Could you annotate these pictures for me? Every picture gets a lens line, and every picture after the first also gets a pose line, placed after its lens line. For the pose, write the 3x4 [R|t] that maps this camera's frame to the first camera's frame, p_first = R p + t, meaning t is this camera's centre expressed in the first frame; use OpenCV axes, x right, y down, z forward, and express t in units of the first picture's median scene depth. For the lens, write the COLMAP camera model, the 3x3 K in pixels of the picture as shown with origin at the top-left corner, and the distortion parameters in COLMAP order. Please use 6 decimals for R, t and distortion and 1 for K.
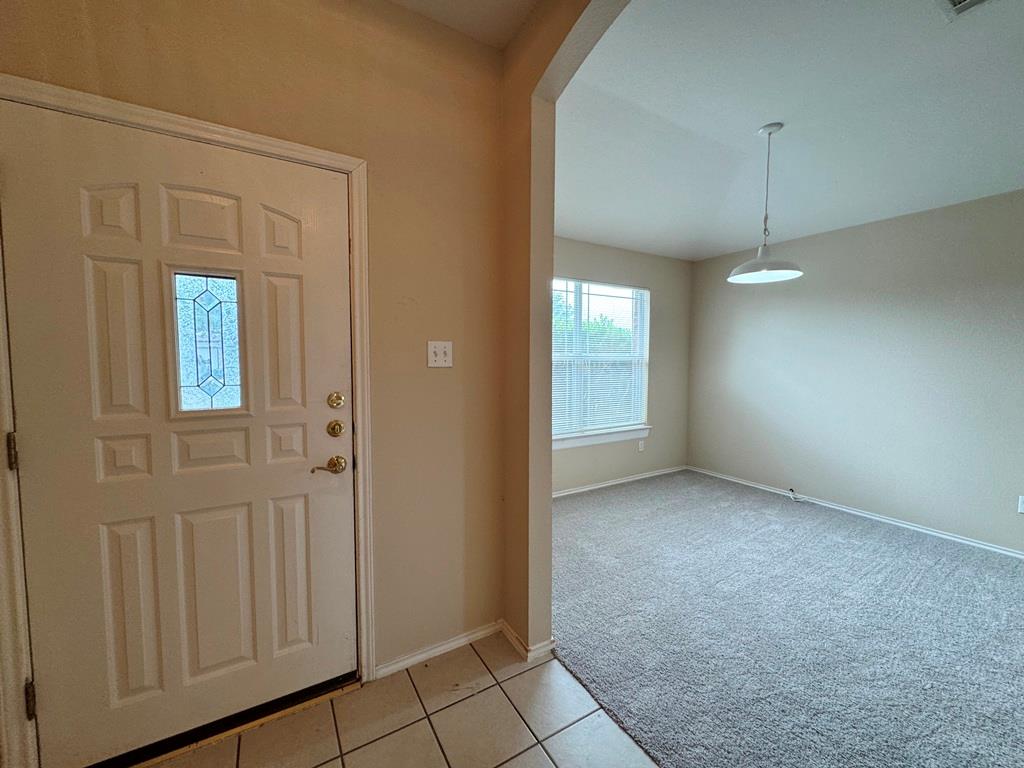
lens RADIAL K [[409.9, 0, 512.1], [0, 409.9, 385.3], [0, 0, 1]] dist [-0.004437, 0.000872]
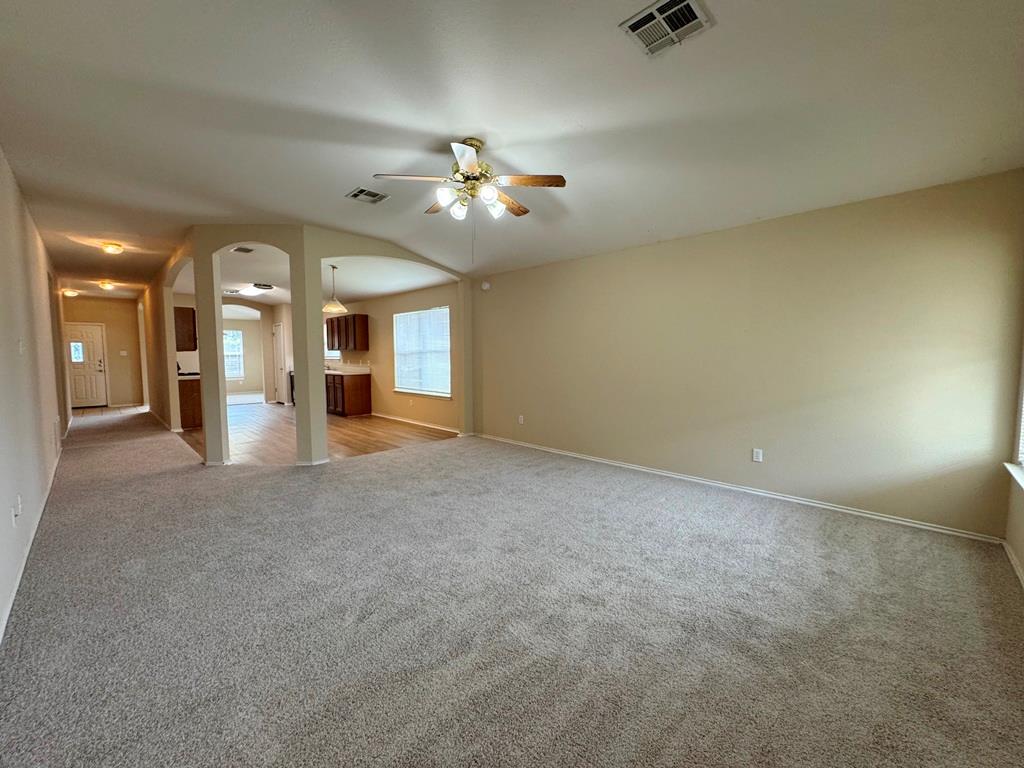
lens RADIAL K [[409.9, 0, 511.4], [0, 409.9, 383.4], [0, 0, 1]] dist [-0.004437, 0.000872]
pose [[0.966483, -0.026193, 0.255392, 1.764598], [0.024483, 0.999651, 0.009874, 0.206351], [-0.255562, -0.003290, 0.966787, -2.909064]]
